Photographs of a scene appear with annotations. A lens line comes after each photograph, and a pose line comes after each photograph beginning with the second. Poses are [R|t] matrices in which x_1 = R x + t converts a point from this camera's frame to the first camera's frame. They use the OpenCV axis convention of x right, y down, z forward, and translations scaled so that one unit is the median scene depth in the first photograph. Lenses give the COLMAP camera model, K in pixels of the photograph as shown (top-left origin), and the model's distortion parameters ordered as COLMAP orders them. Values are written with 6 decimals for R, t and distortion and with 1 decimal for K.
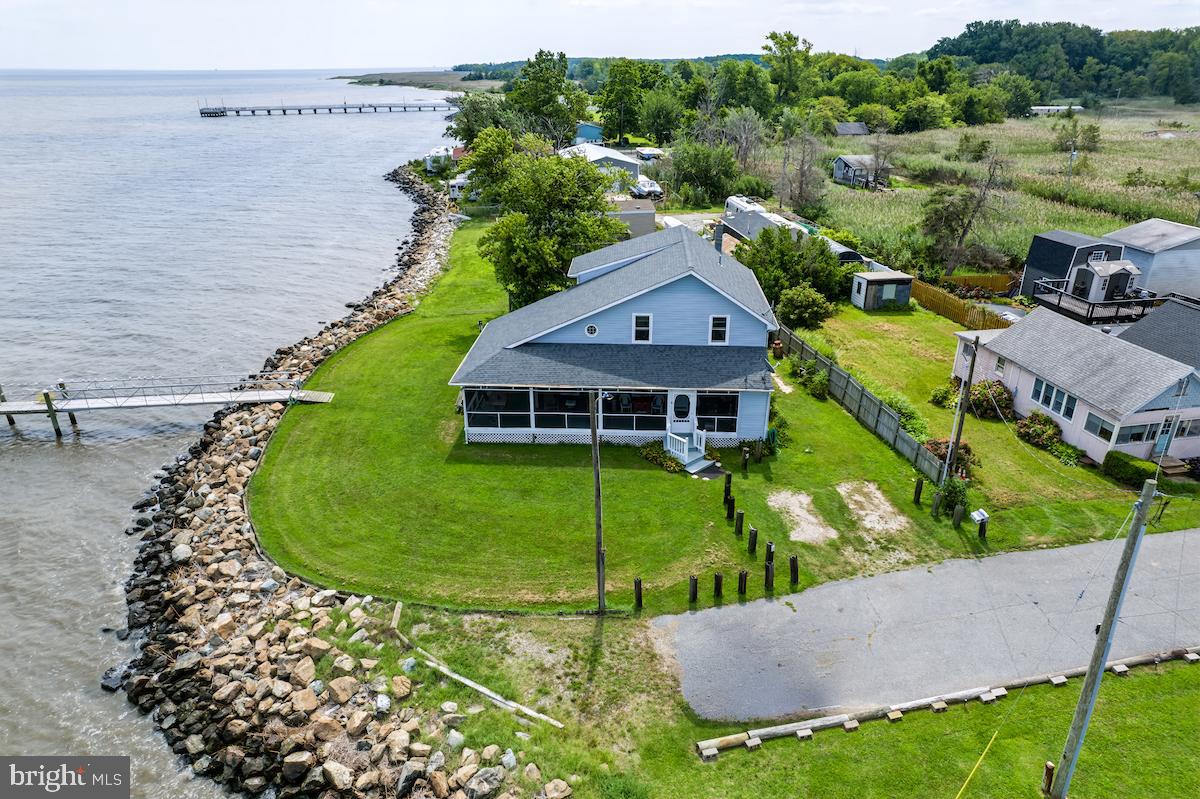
lens RADIAL K [[767.7, 0, 605.9], [0, 767.7, 405.4], [0, 0, 1]] dist [-0.079385, 0.071610]
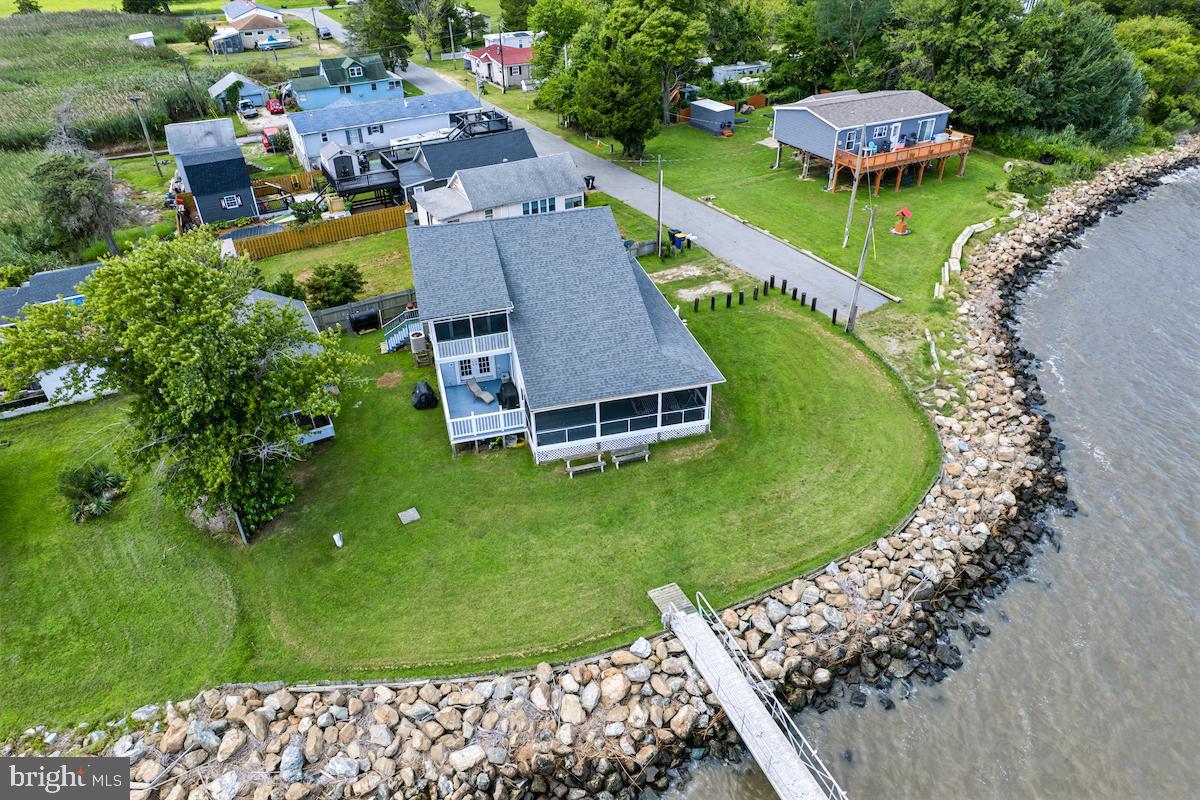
lens RADIAL K [[767.7, 0, 605.9], [0, 767.7, 405.9], [0, 0, 1]] dist [-0.079385, 0.071610]
pose [[-0.317032, -0.532844, 0.784581, -0.938099], [0.396096, 0.677266, 0.620015, -0.674359], [-0.861742, 0.507334, -0.003658, 1.122161]]
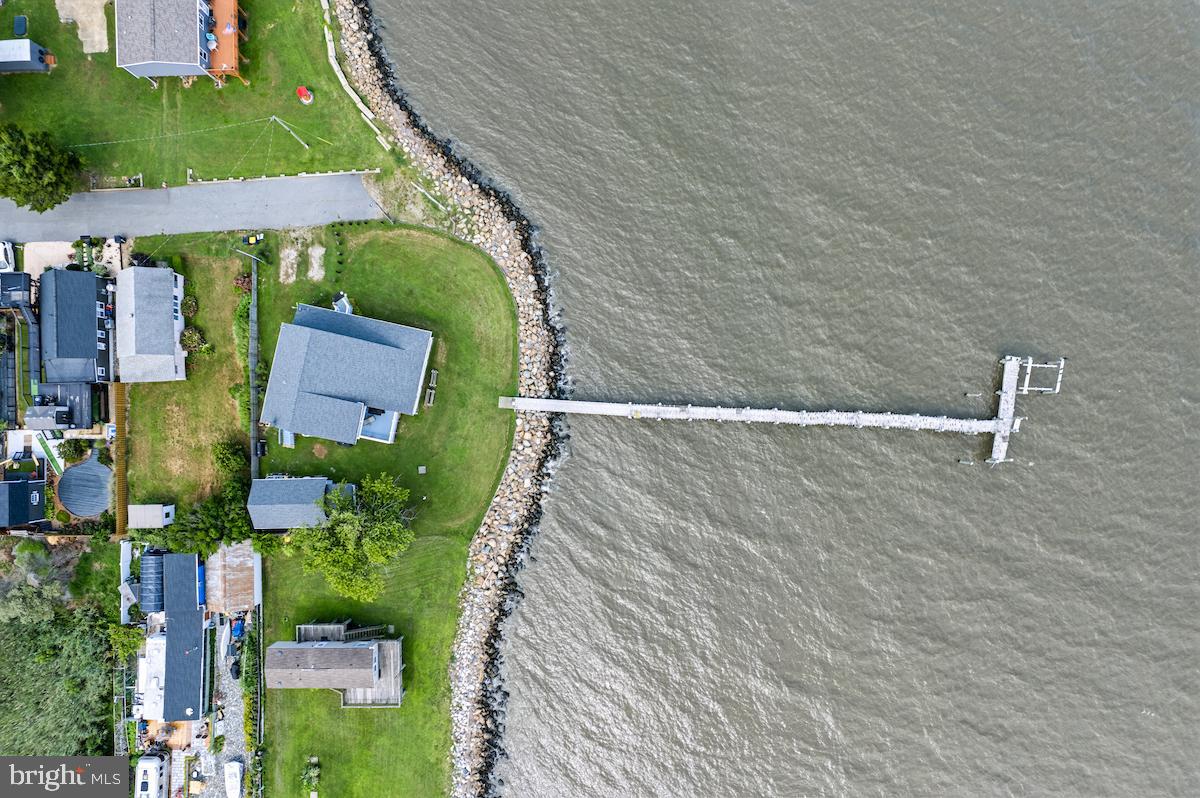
lens RADIAL K [[767.7, 0, 605.9], [0, 767.7, 404.9], [0, 0, 1]] dist [-0.079385, 0.071610]
pose [[-0.987749, -0.156035, 0.002349, -0.751173], [0.062185, -0.379756, 0.922994, -2.177247], [-0.143128, 0.911832, 0.384807, 0.217285]]
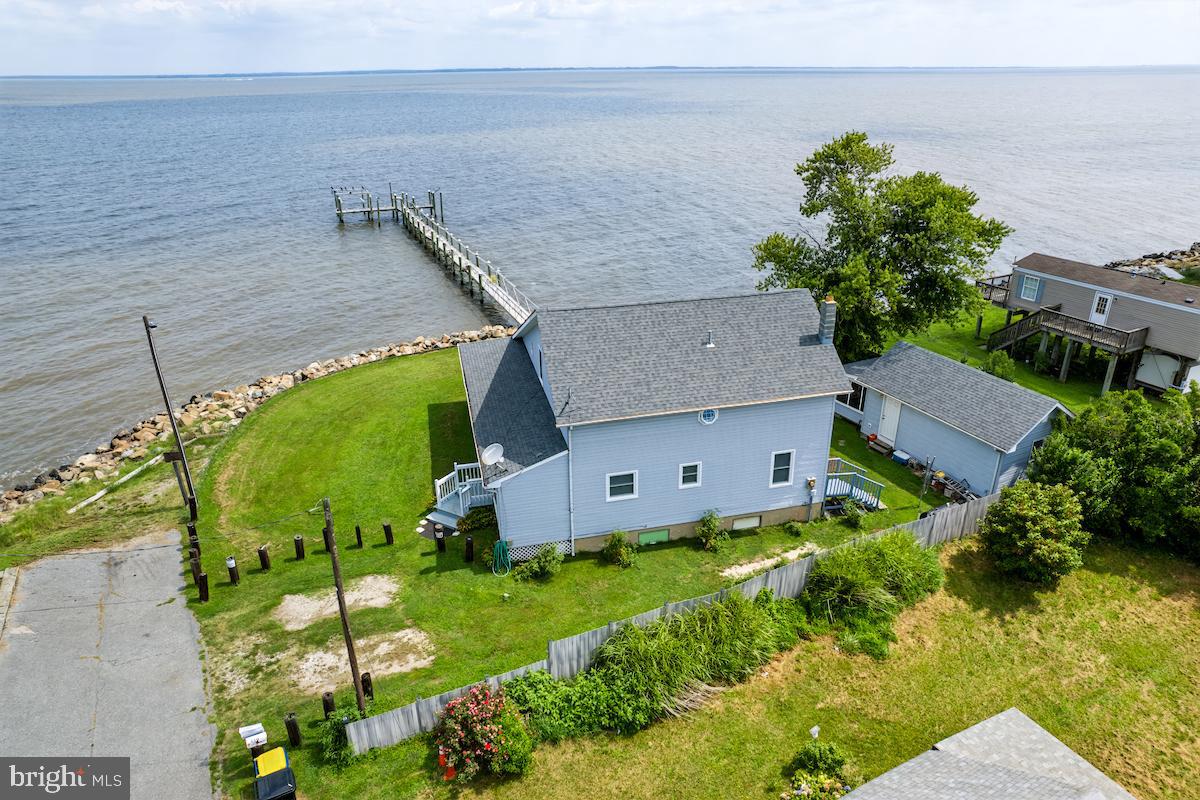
lens RADIAL K [[767.7, 0, 605.9], [0, 767.7, 405.9], [0, 0, 1]] dist [-0.079385, 0.071610]
pose [[0.288122, 0.390900, -0.874176, 0.830299], [-0.385641, 0.882953, 0.267720, -0.316874], [0.876508, 0.259982, 0.405145, 0.740510]]
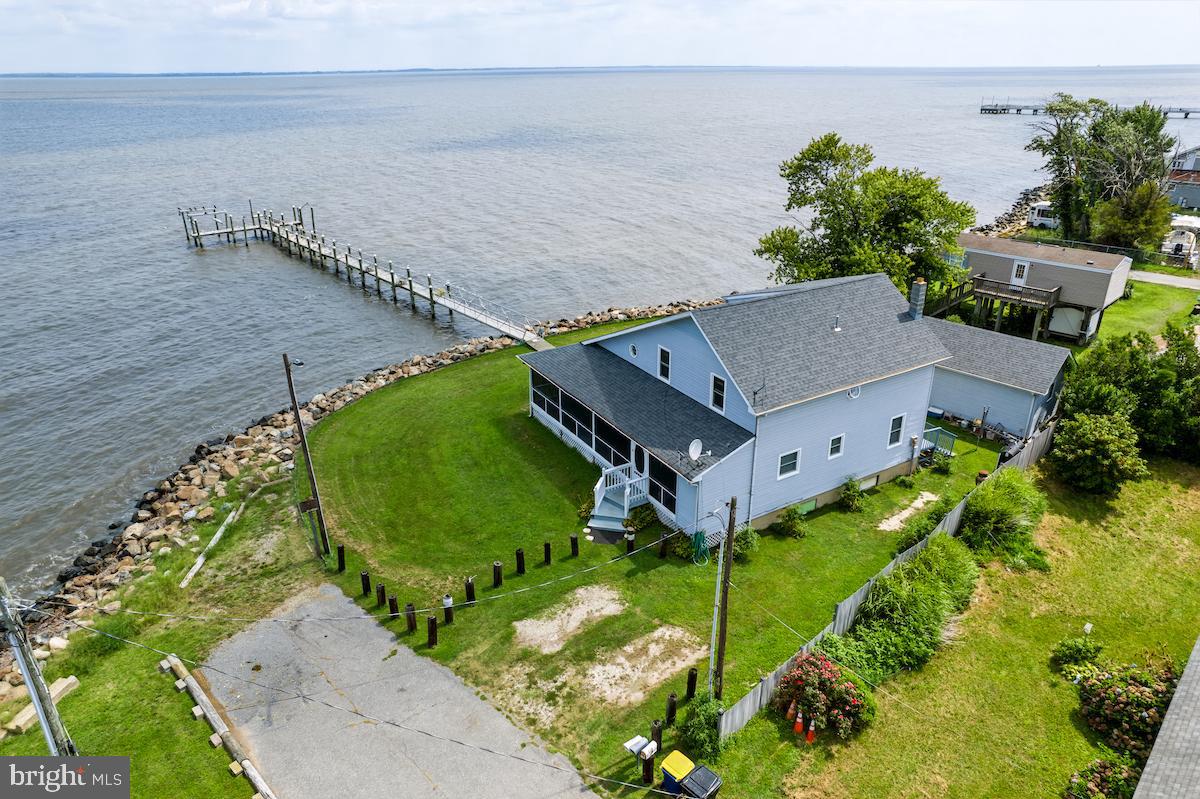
lens RADIAL K [[767.7, 0, 605.9], [0, 767.7, 405.4], [0, 0, 1]] dist [-0.079385, 0.071610]
pose [[0.554209, 0.337951, -0.760685, 0.701860], [-0.334814, 0.927189, 0.167989, -0.183546], [0.762070, 0.161587, 0.627008, 0.409463]]
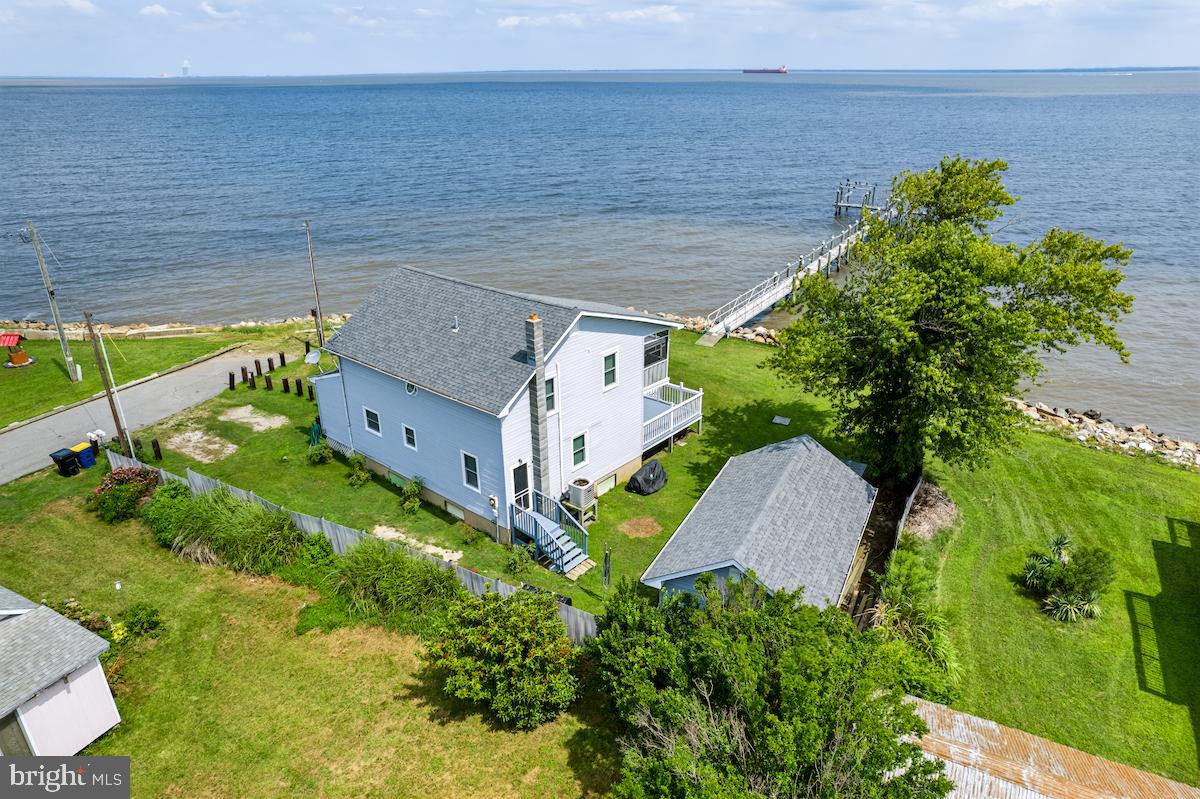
lens RADIAL K [[767.7, 0, 605.9], [0, 767.7, 405.4], [0, 0, 1]] dist [-0.079385, 0.071610]
pose [[-0.605657, 0.328470, -0.724767, 0.677426], [-0.321078, 0.732504, 0.600289, -0.676549], [0.728072, 0.596276, -0.338182, 1.554284]]
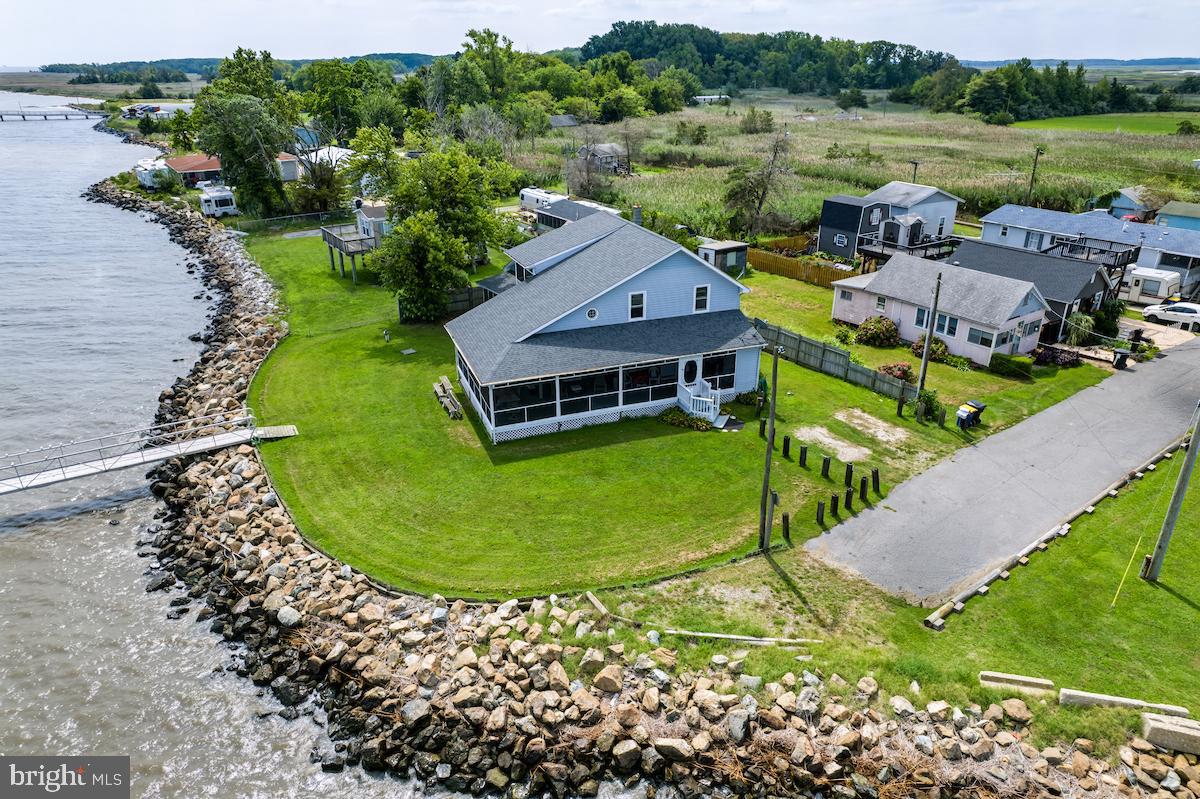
lens RADIAL K [[767.7, 0, 605.9], [0, 767.7, 405.4], [0, 0, 1]] dist [-0.079385, 0.071610]
pose [[0.911460, -0.169064, 0.375044, -0.417312], [0.168392, 0.985105, 0.034830, -0.009319], [-0.375346, 0.031409, 0.926352, 0.038578]]
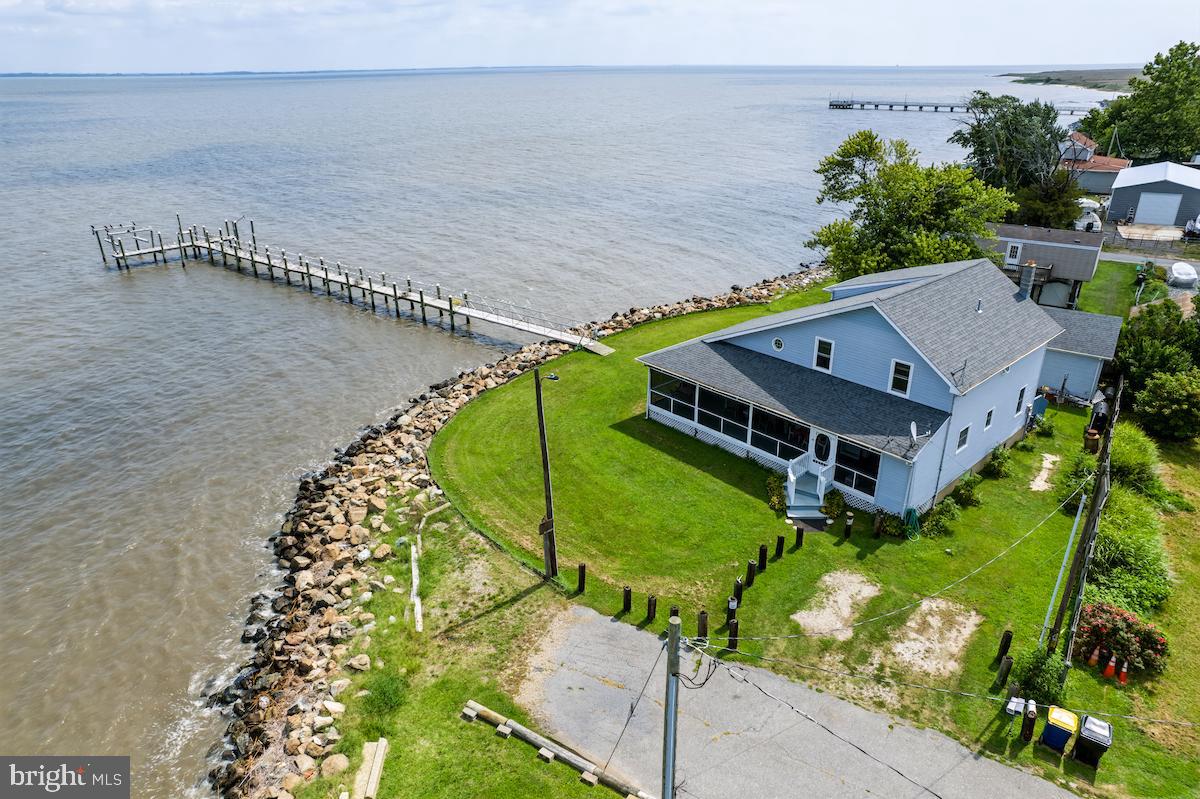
lens RADIAL K [[767.7, 0, 605.9], [0, 767.7, 405.4], [0, 0, 1]] dist [-0.079385, 0.071610]
pose [[0.709014, 0.284893, -0.645085, 0.472005], [-0.281933, 0.952991, 0.111002, -0.071580], [0.646384, 0.103168, 0.756005, 0.152095]]
